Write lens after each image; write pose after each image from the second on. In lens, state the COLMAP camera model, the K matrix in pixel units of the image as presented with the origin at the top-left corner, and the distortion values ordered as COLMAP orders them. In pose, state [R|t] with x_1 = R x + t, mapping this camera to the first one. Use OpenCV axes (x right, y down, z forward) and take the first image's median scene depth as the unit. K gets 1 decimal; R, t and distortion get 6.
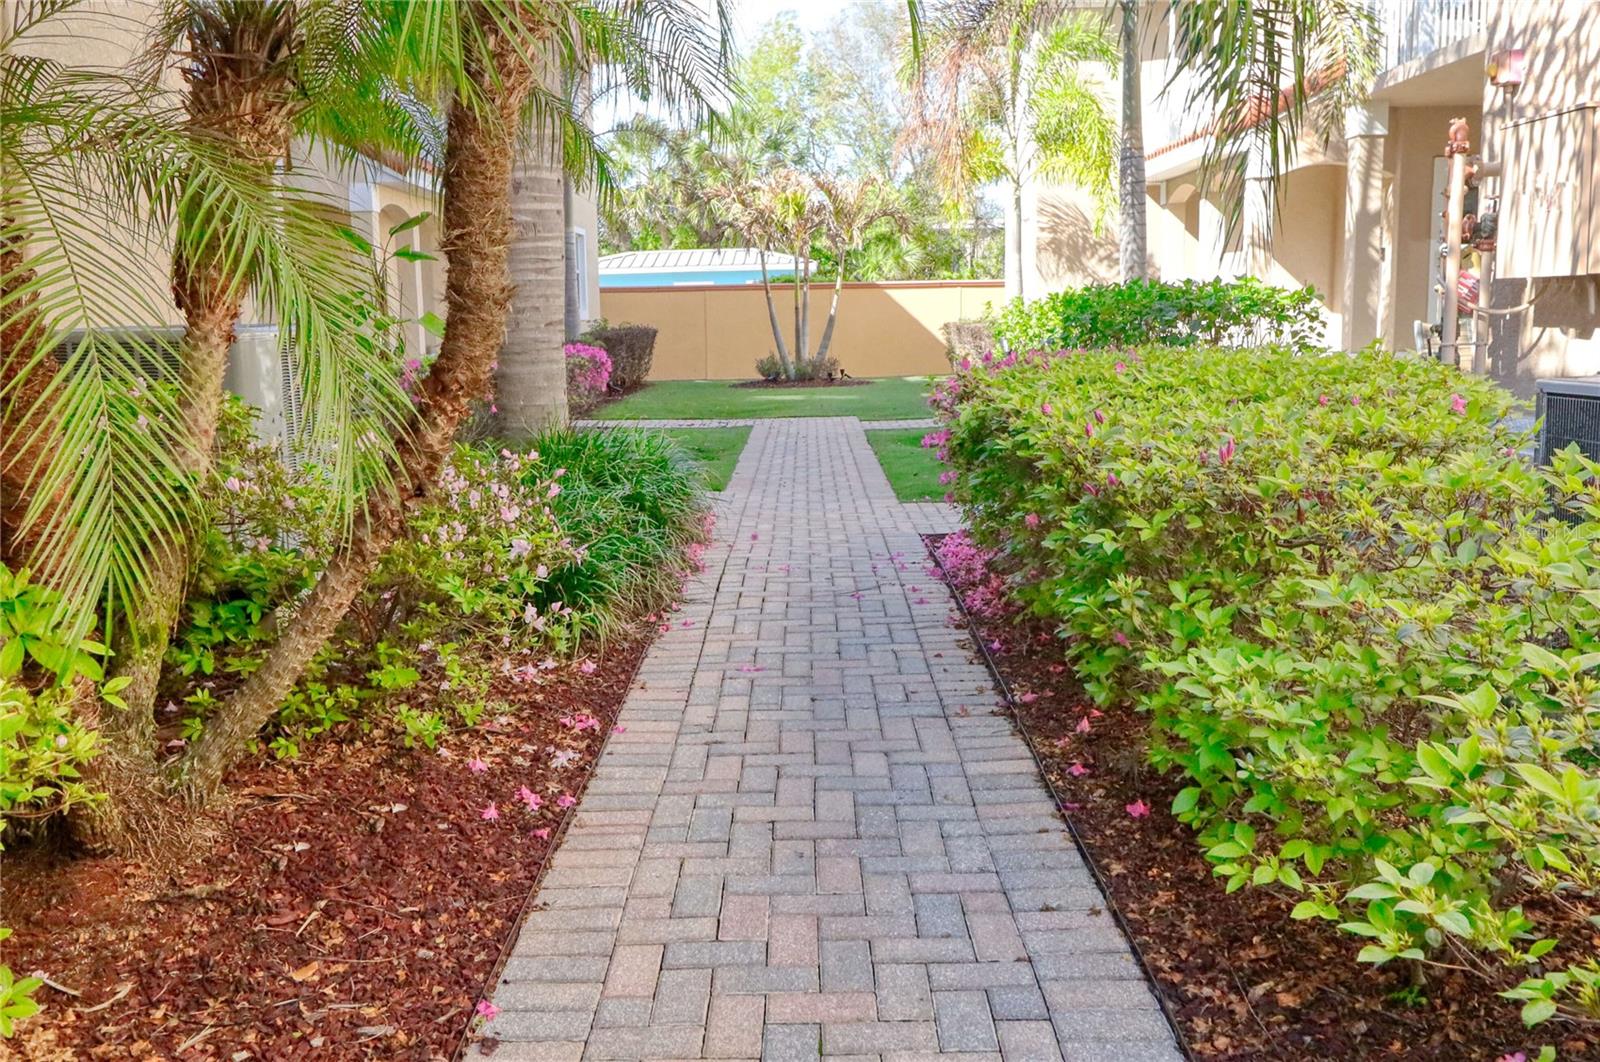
lens RADIAL K [[1382.0, 0, 802.8], [0, 1382.0, 519.4], [0, 0, 1]] dist [-0.004303, -0.000351]
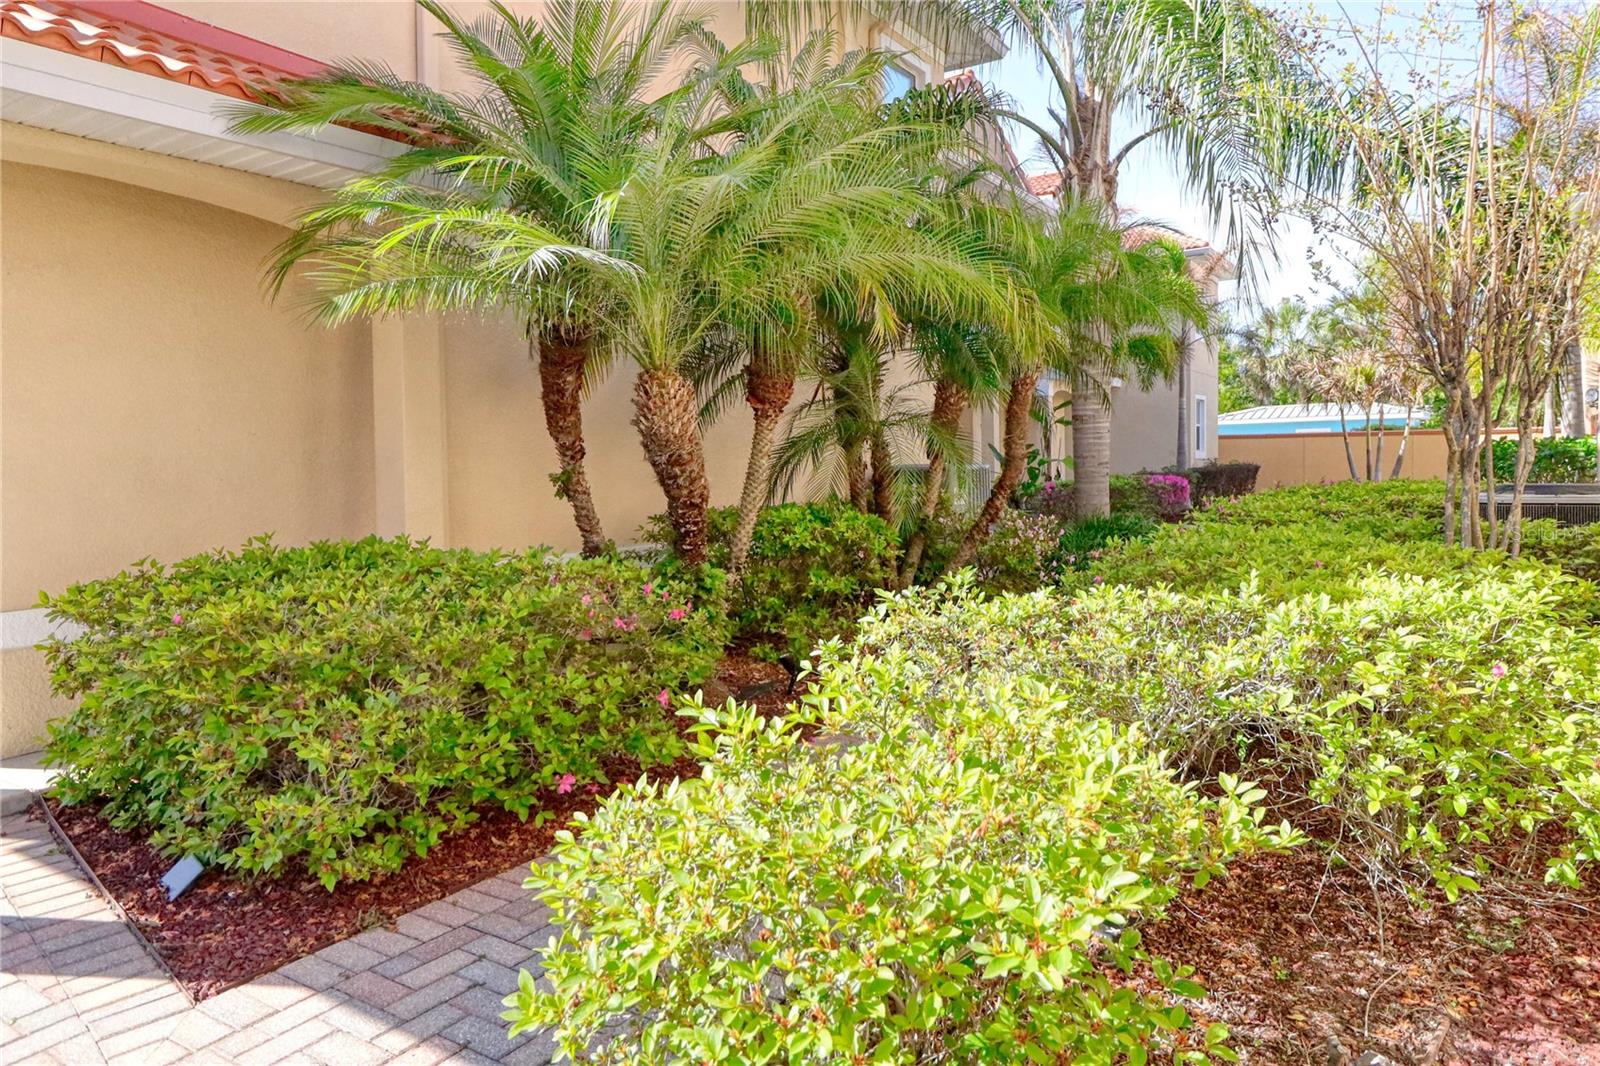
lens RADIAL K [[1039.3, 0, 809.2], [0, 1039.3, 531.0], [0, 0, 1]] dist [-0.002923, -0.000235]
pose [[0.852547, 0.036423, -0.521380, 0.064109], [-0.074066, 0.995921, -0.051538, 0.017101], [0.517376, 0.082556, 0.851767, -0.130746]]
